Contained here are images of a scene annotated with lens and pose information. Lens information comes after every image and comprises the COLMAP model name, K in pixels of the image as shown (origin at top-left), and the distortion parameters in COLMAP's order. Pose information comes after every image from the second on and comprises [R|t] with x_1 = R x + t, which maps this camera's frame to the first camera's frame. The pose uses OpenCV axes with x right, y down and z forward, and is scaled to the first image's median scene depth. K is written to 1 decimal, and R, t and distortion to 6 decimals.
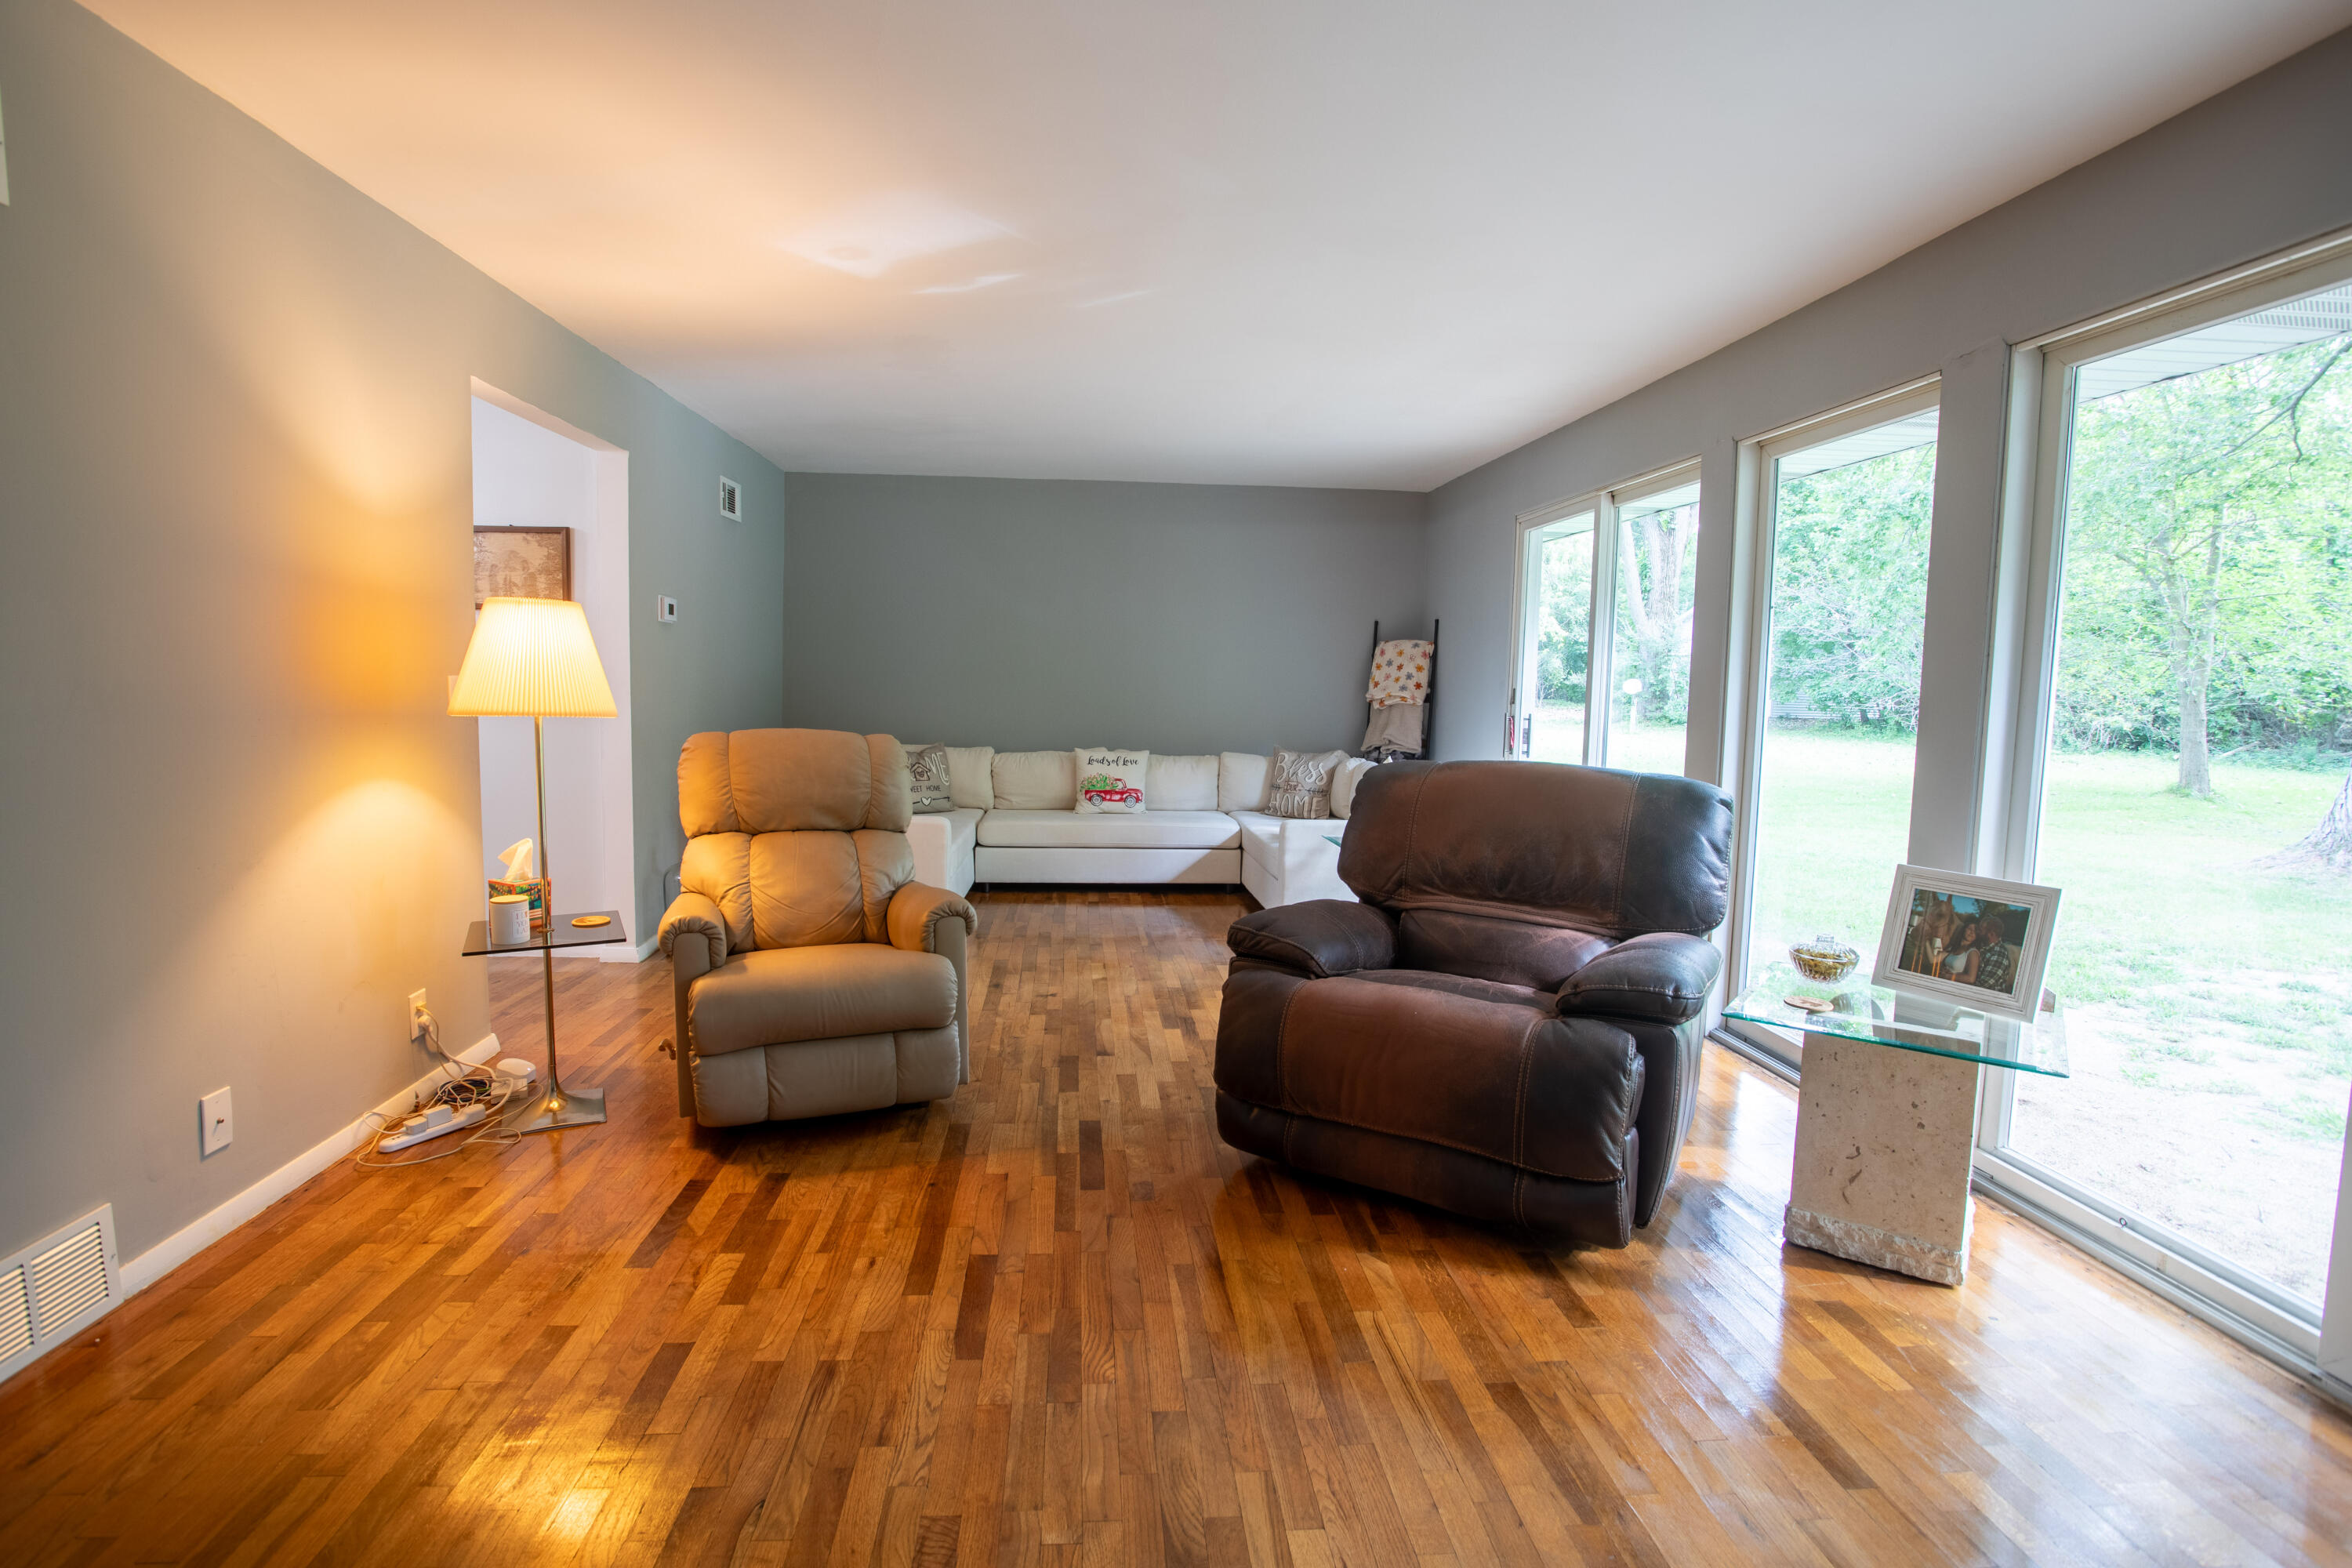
lens RADIAL K [[1192.9, 0, 1176.0], [0, 1192.9, 784.0], [0, 0, 1]] dist [-0.026245, -0.000086]
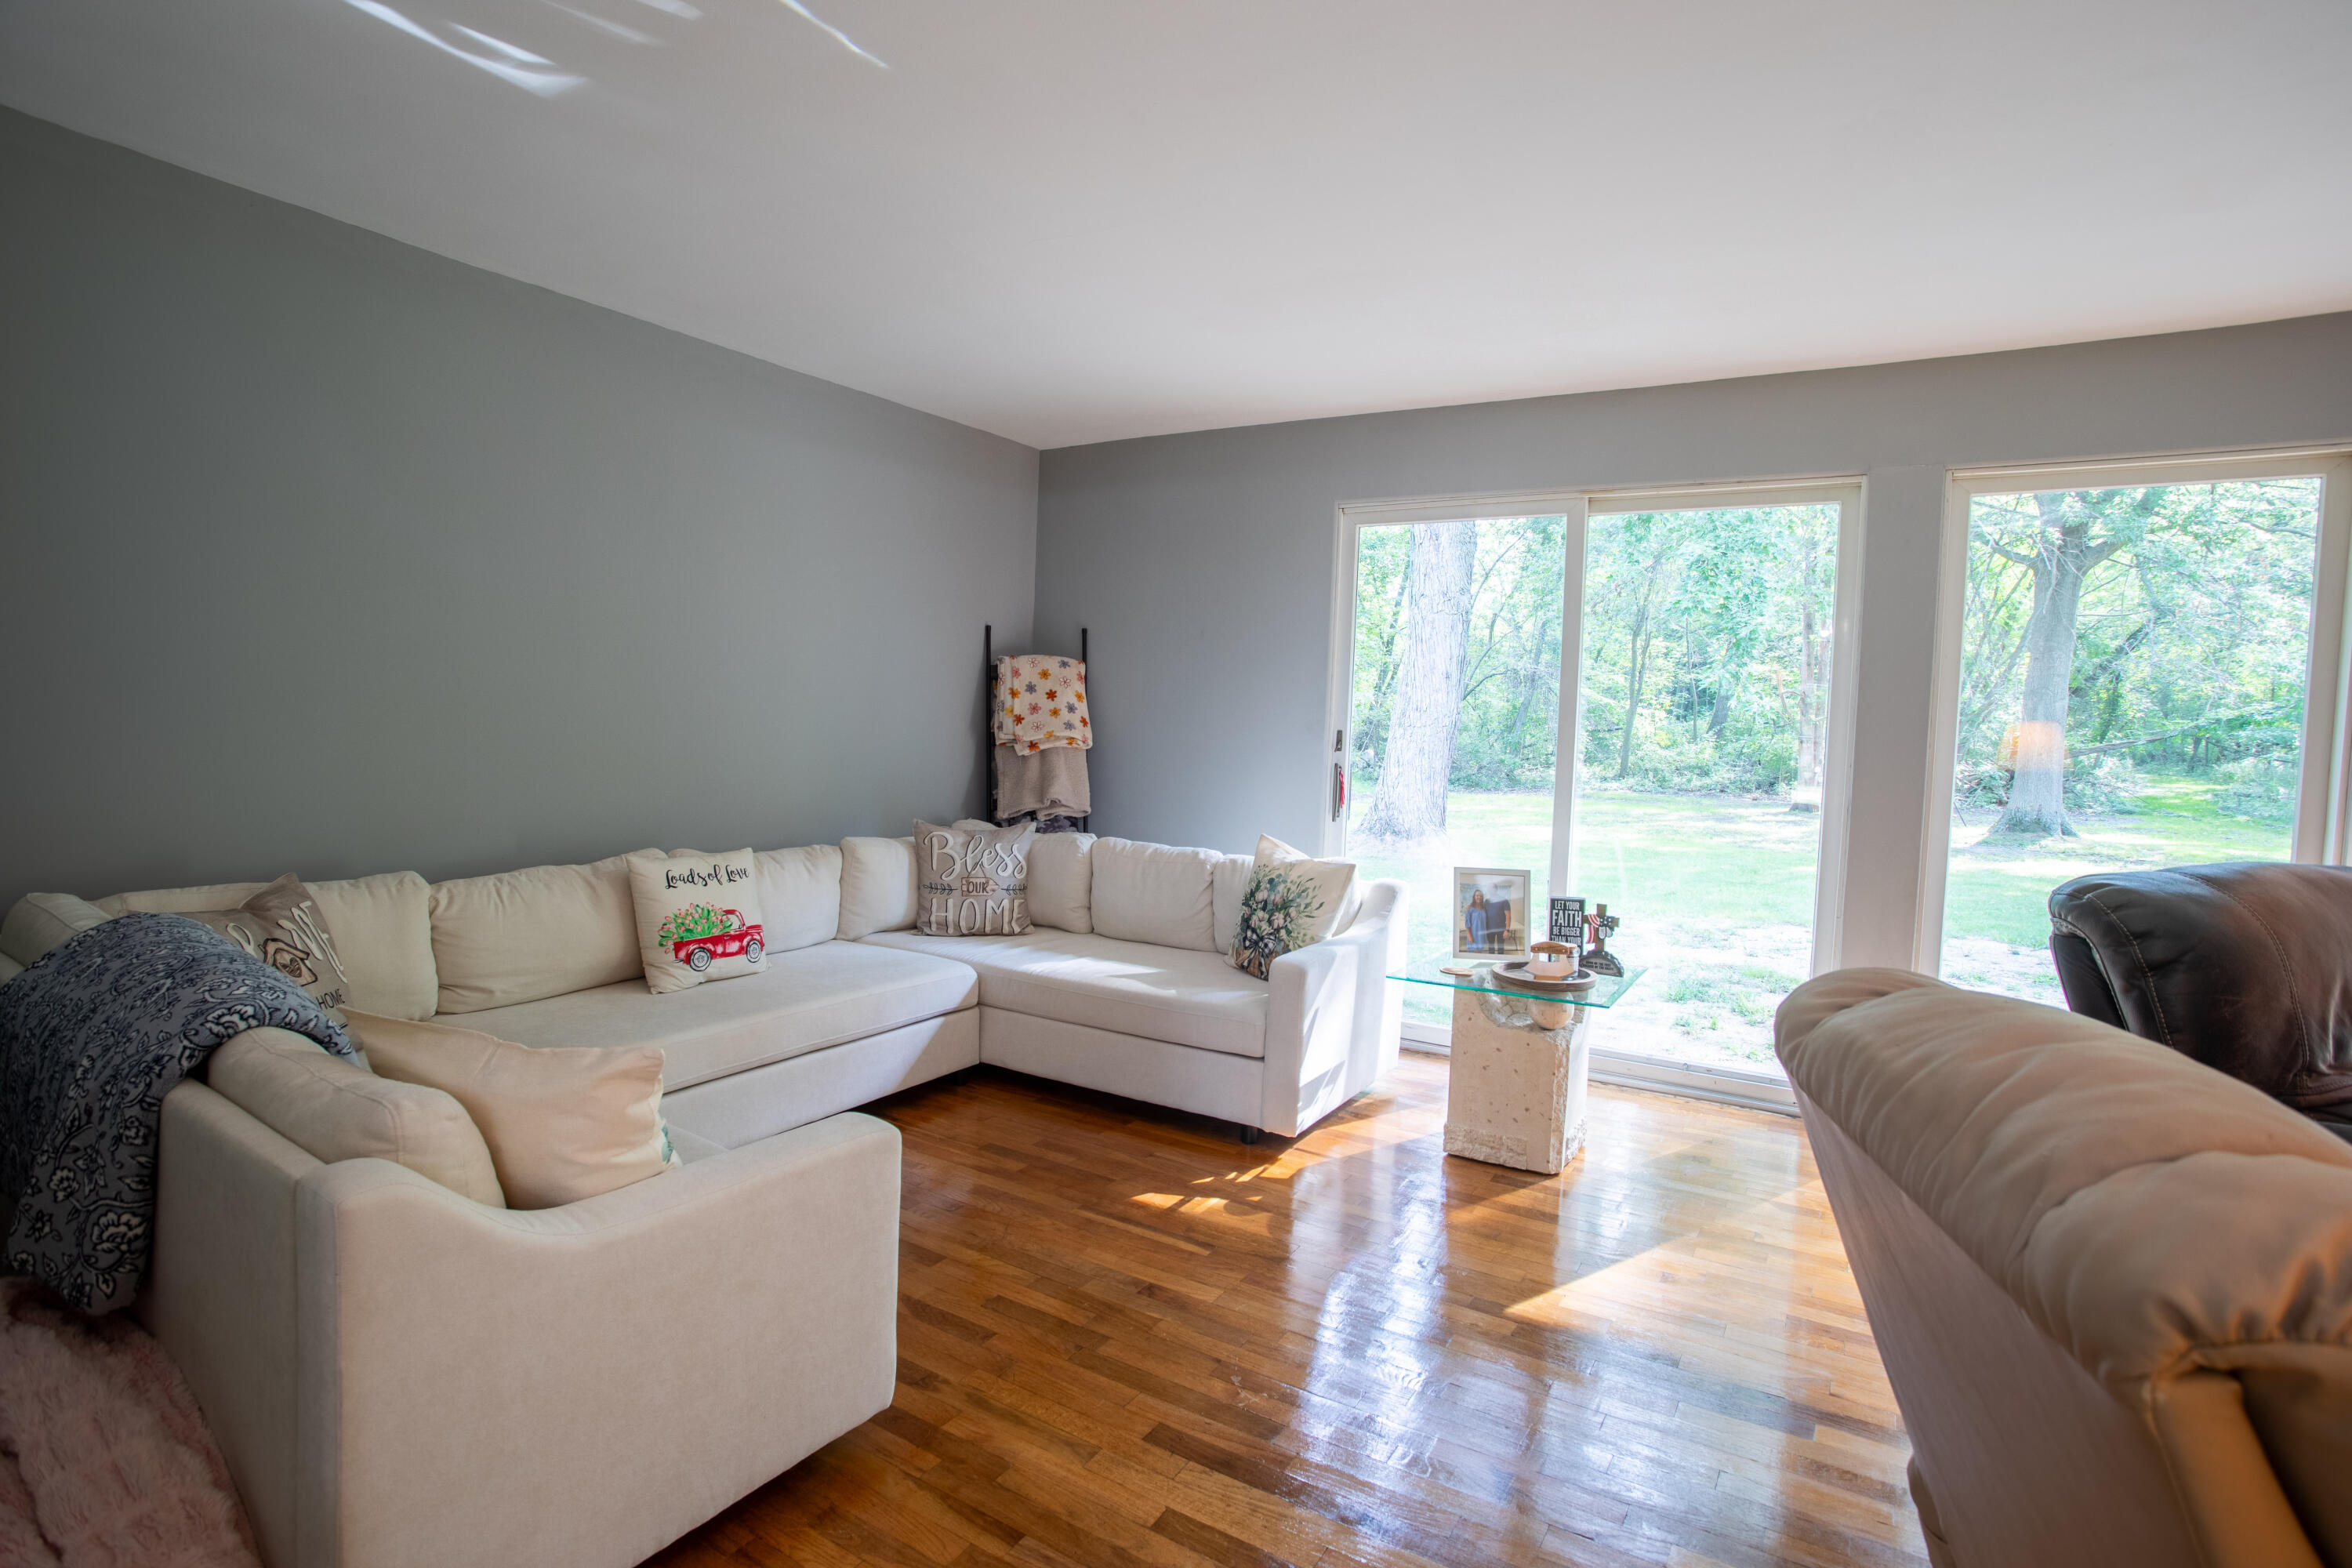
lens RADIAL K [[1192.9, 0, 1176.0], [0, 1192.9, 784.0], [0, 0, 1]] dist [-0.026245, -0.000086]
pose [[0.593806, -0.046381, 0.803270, -0.332885], [0.050951, 0.998501, 0.019989, -0.057221], [-0.802994, 0.029057, 0.595279, 0.539100]]
